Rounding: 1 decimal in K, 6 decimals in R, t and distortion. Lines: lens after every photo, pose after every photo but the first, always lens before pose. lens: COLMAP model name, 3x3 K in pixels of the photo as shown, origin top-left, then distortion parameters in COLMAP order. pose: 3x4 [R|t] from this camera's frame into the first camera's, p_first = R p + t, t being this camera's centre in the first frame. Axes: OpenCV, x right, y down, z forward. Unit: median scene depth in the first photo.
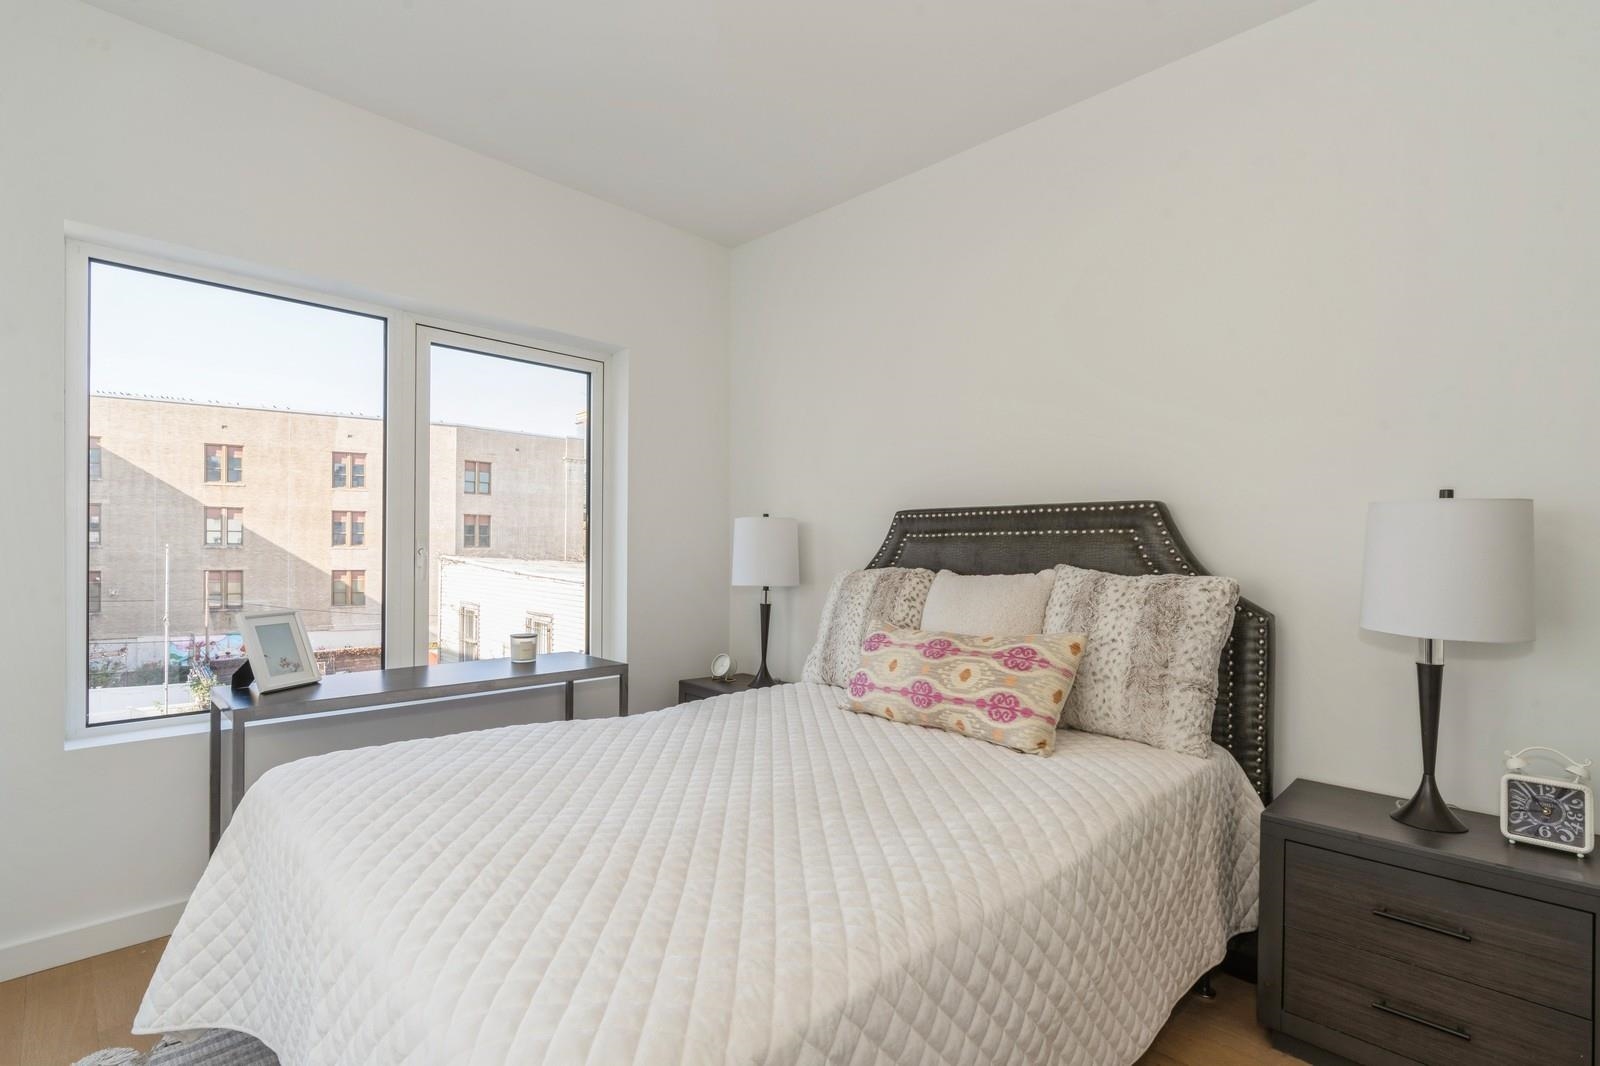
lens RADIAL K [[739.6, 0, 797.9], [0, 739.6, 546.4], [0, 0, 1]] dist [-0.010801, 0.004701]
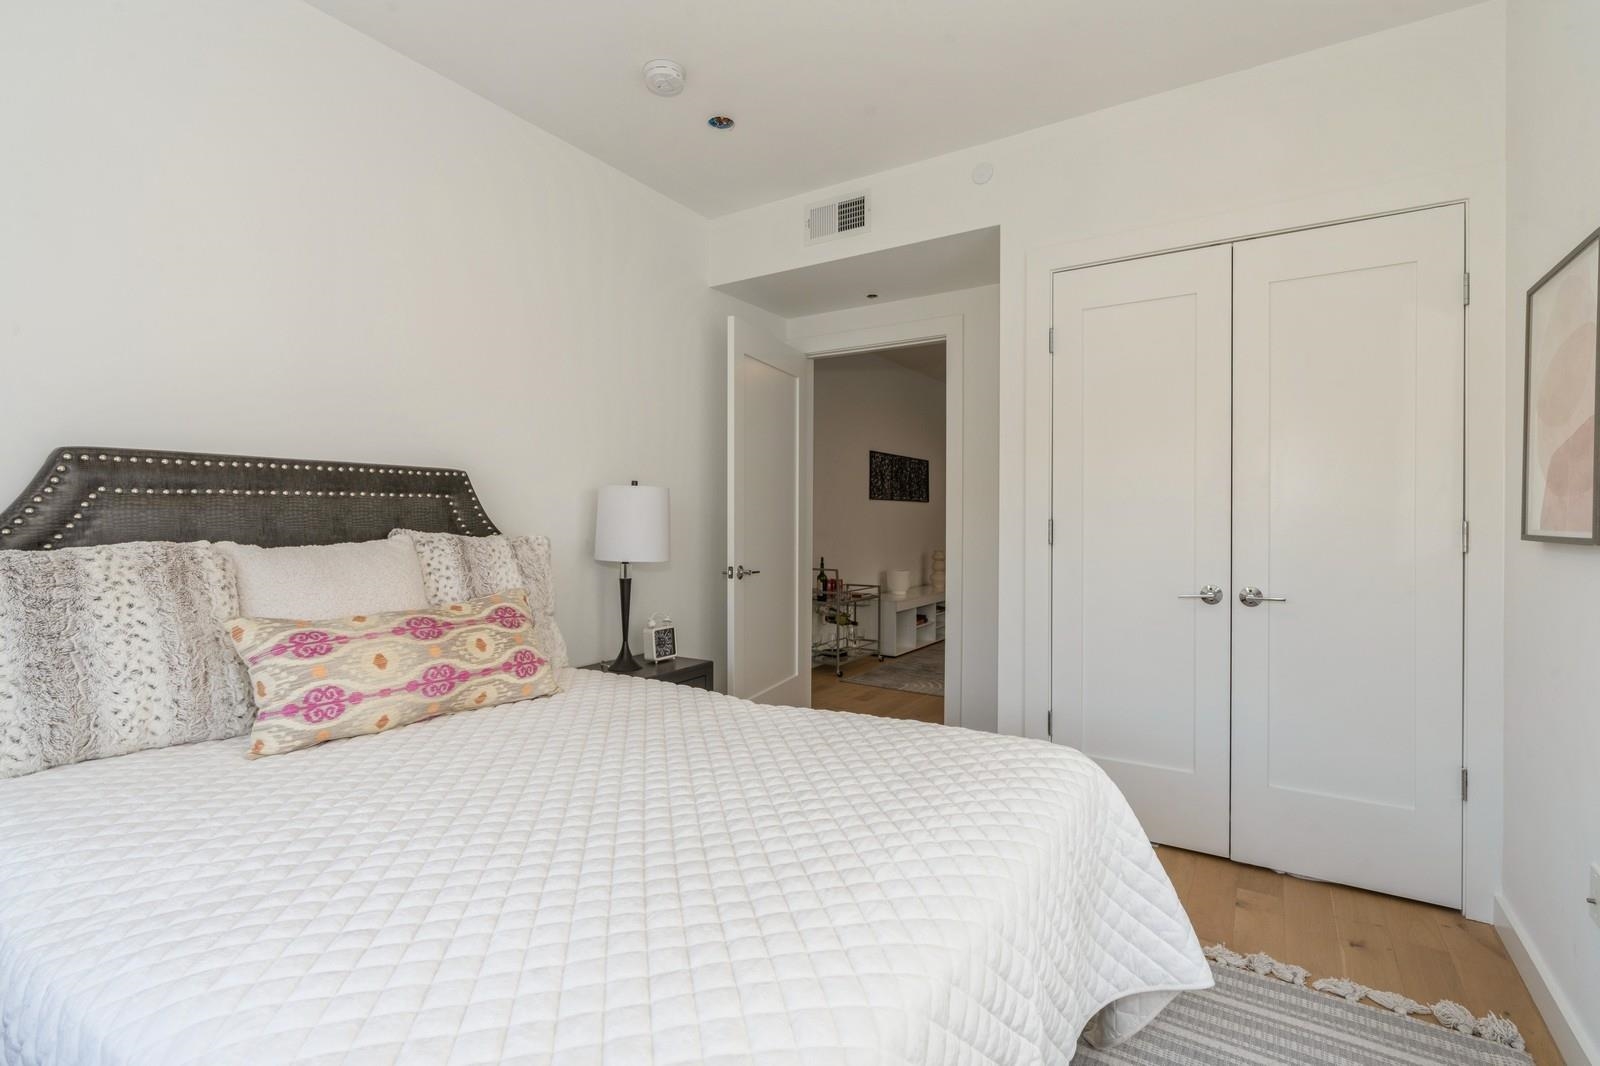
lens RADIAL K [[739.6, 0, 794.7], [0, 739.6, 524.8], [0, 0, 1]] dist [-0.010801, 0.004701]
pose [[-0.201350, -0.019536, 0.979325, -0.749608], [-0.011920, 0.999776, 0.017493, -0.004066], [-0.979447, -0.008151, -0.201538, 0.748893]]
